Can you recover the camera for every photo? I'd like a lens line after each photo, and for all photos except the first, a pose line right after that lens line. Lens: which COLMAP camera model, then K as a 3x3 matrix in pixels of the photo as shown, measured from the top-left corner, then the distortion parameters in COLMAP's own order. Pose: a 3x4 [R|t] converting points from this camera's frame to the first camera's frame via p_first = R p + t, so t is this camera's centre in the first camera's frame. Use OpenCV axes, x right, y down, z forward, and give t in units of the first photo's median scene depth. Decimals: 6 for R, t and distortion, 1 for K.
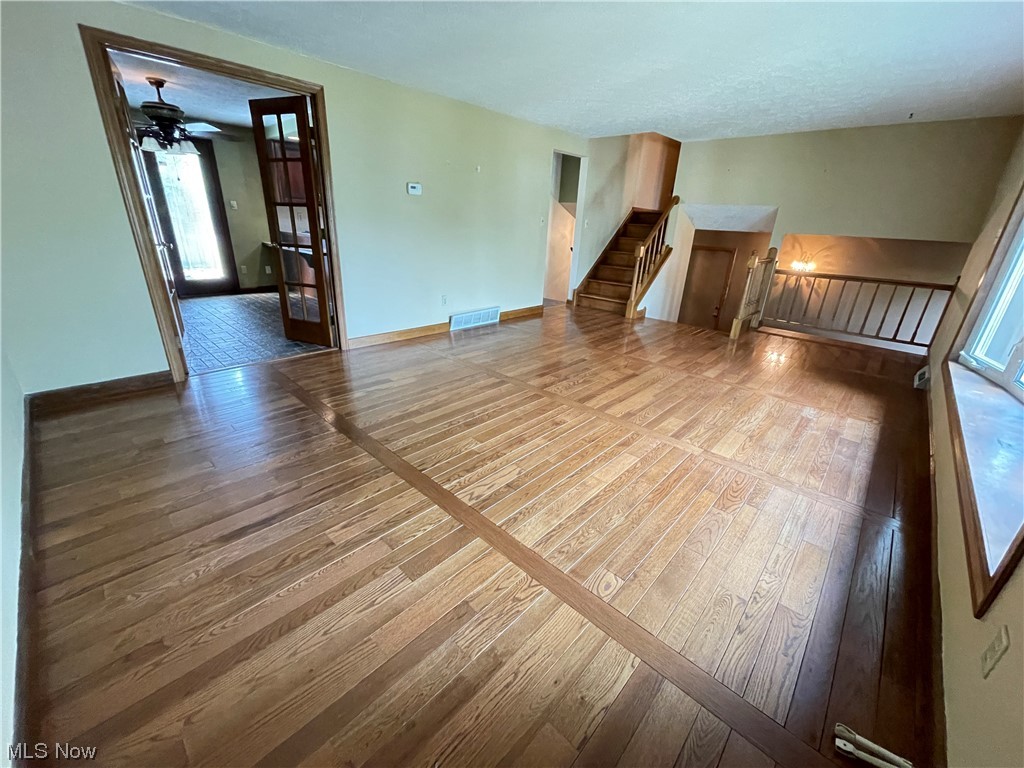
lens RADIAL K [[410.9, 0, 507.7], [0, 410.9, 385.0], [0, 0, 1]] dist [-0.008297, 0.000056]
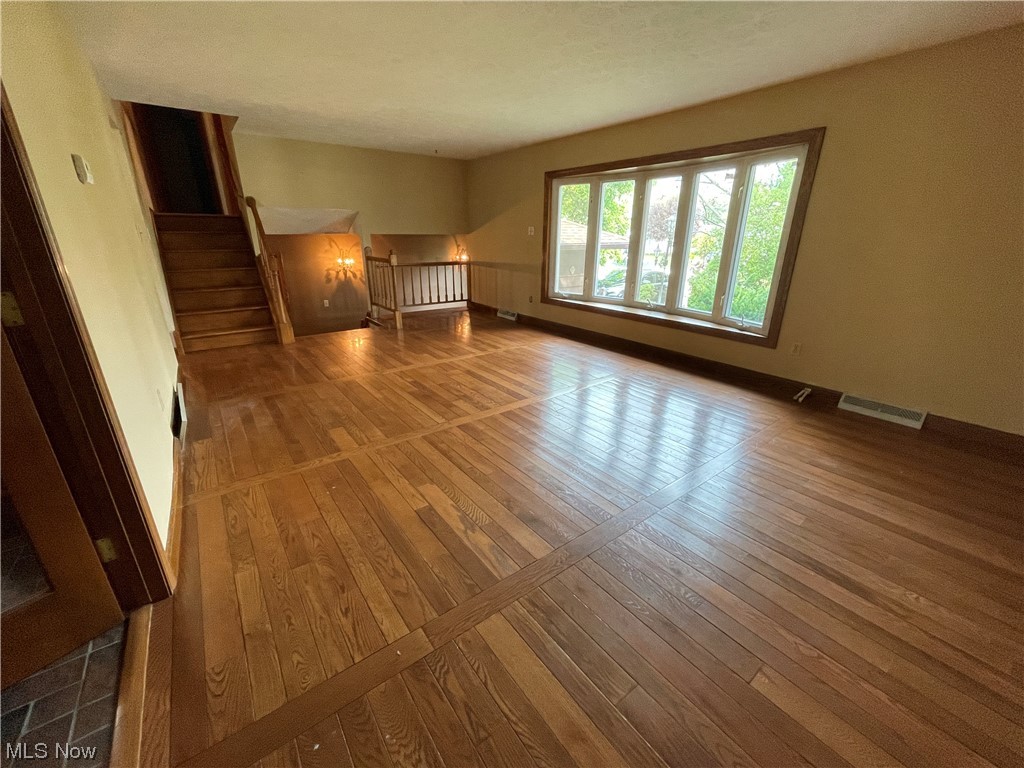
lens RADIAL K [[412.6, 0, 512.5], [0, 412.6, 383.2], [0, 0, 1]] dist [-0.030680, -0.000065]
pose [[0.164561, -0.369097, 0.914706, -0.672708], [0.367383, 0.883560, 0.290435, -0.268261], [-0.915396, 0.288253, 0.280999, 0.617701]]
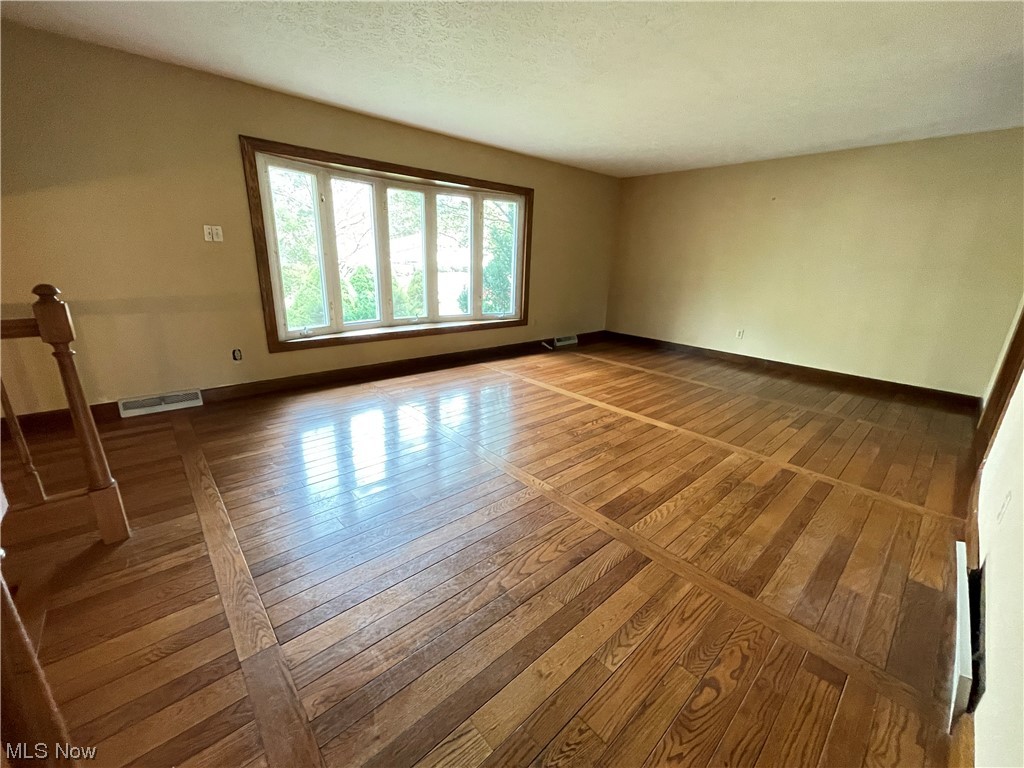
lens RADIAL K [[403.5, 0, 491.1], [0, 403.5, 387.6], [0, 0, 1]] dist [-0.000701, -0.000022]
pose [[-0.991433, -0.106969, 0.074953, 0.334540], [-0.033833, 0.764579, 0.643641, -0.624701], [-0.126157, 0.635591, -0.761648, 1.618157]]
